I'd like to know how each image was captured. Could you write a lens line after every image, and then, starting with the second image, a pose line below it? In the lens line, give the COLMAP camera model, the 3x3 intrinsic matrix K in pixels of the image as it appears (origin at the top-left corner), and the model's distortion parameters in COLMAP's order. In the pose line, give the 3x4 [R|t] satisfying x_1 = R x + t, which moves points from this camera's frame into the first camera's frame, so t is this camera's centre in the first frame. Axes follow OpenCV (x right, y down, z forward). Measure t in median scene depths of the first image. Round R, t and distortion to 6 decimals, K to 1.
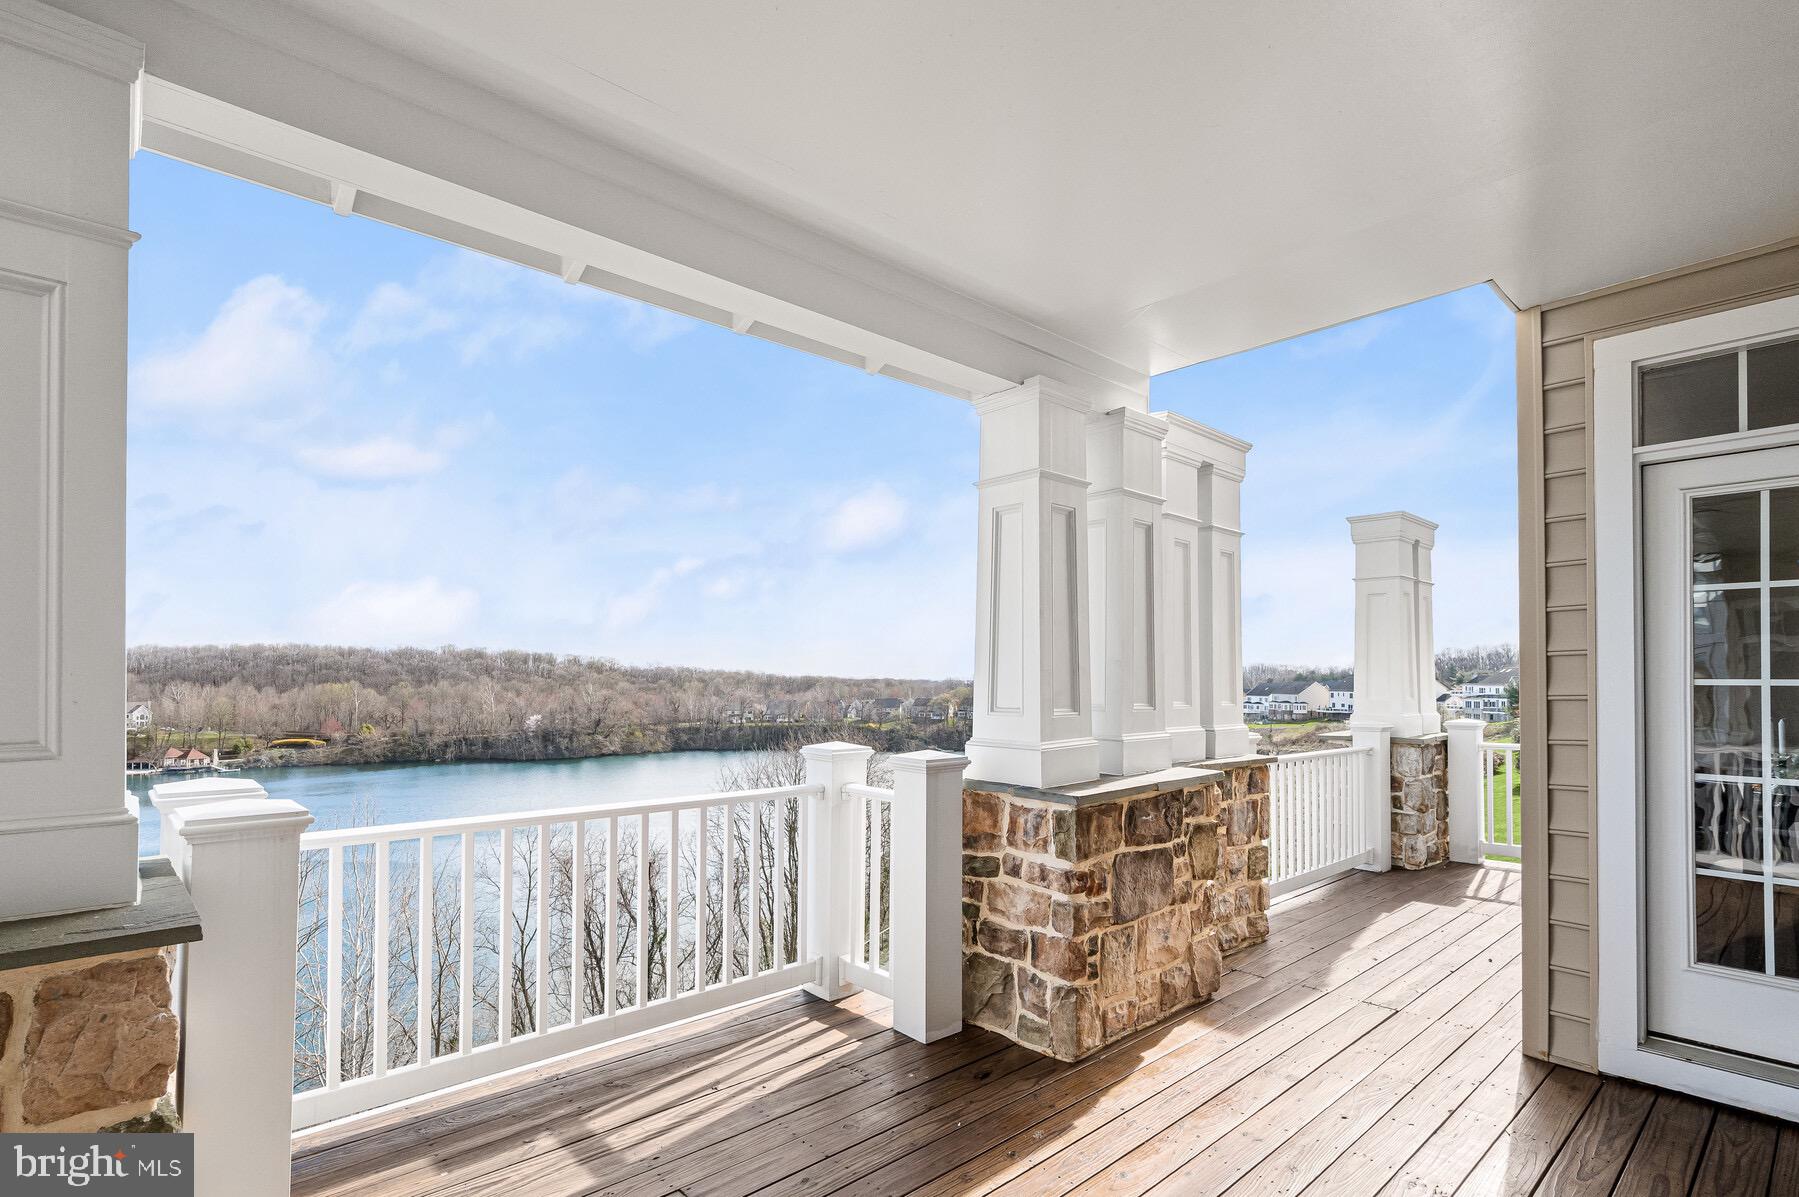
lens RADIAL K [[851.9, 0, 897.8], [0, 851.9, 672.5], [0, 0, 1]] dist [-0.000059, -0.000057]
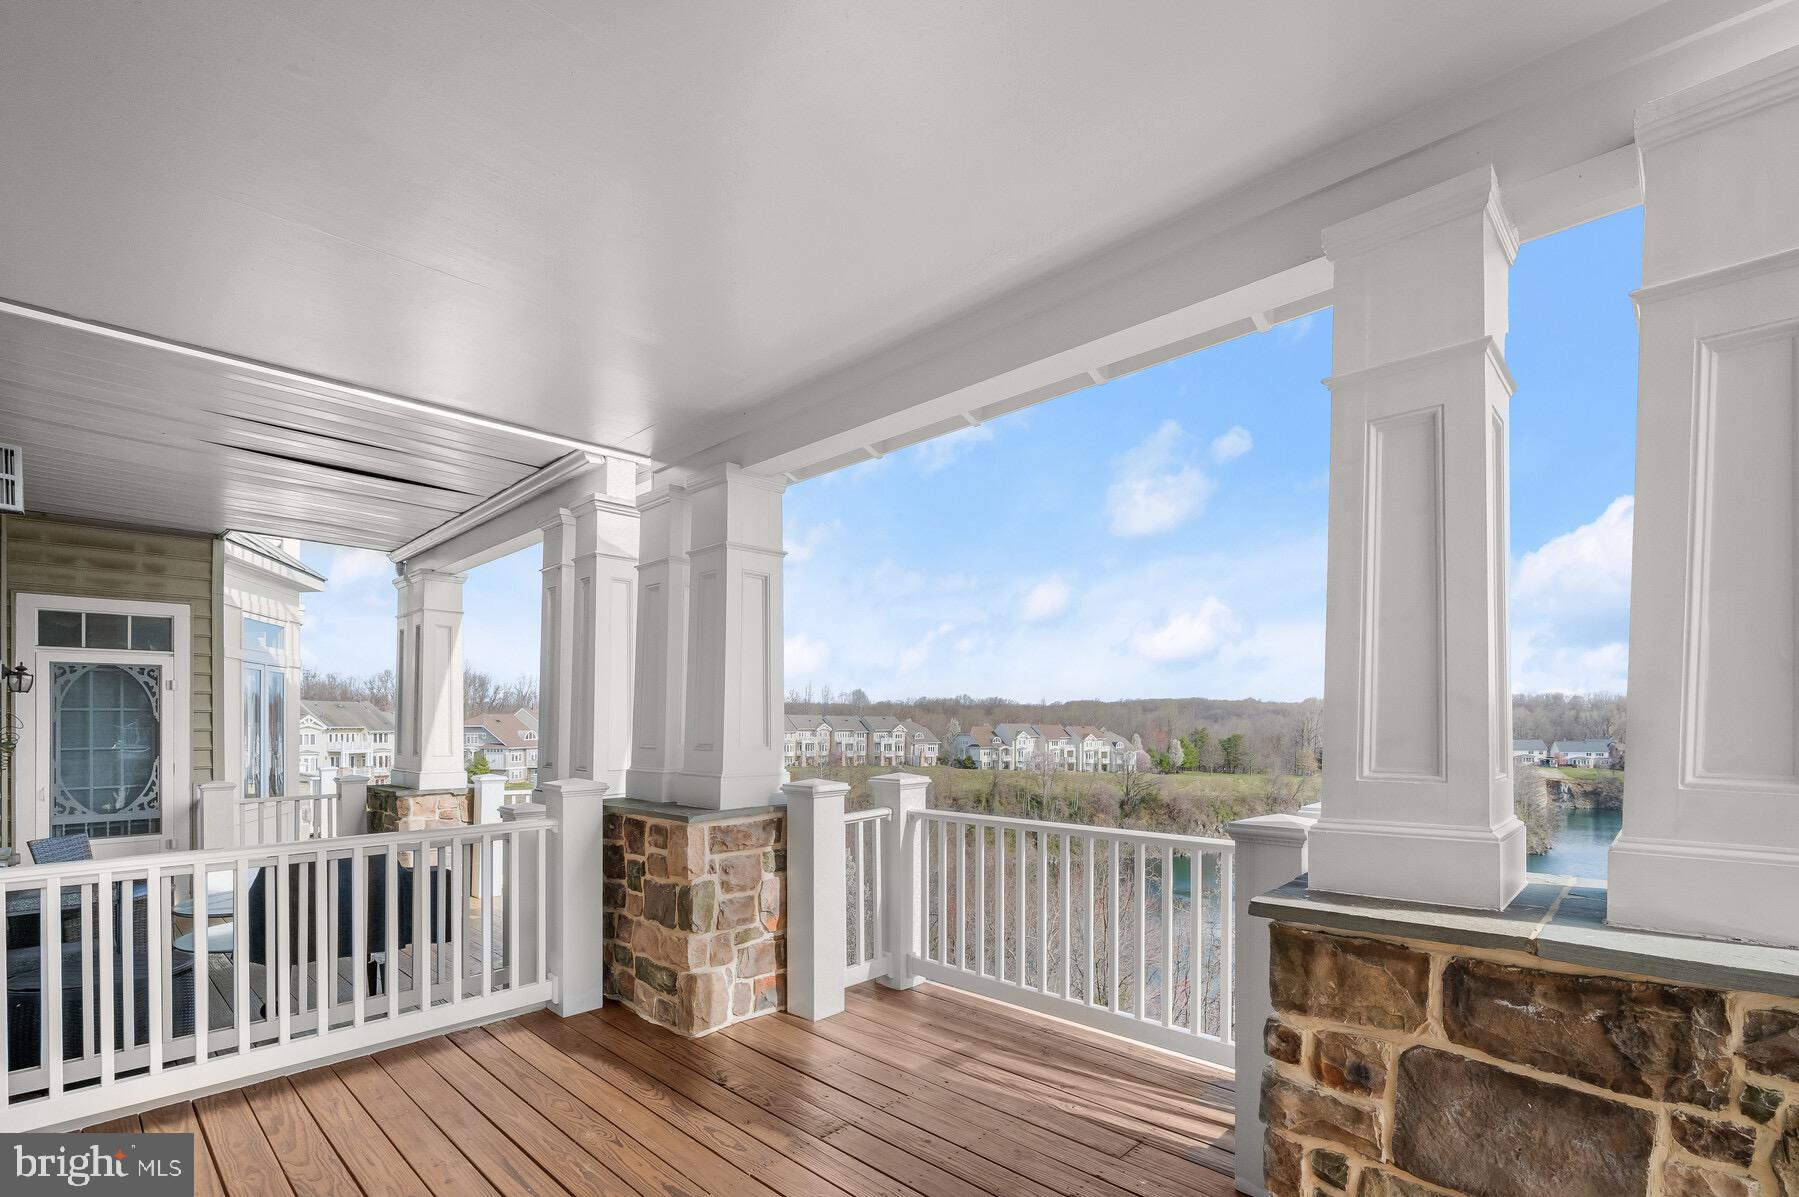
lens RADIAL K [[817.8, 0, 901.9], [0, 817.8, 722.7], [0, 0, 1]] dist [0.001879, 0.000283]
pose [[0.078194, 0.002488, -0.996935, 0.744896], [0.013466, 0.999903, 0.003551, 0.005110], [0.996847, -0.013702, 0.078153, 0.640926]]
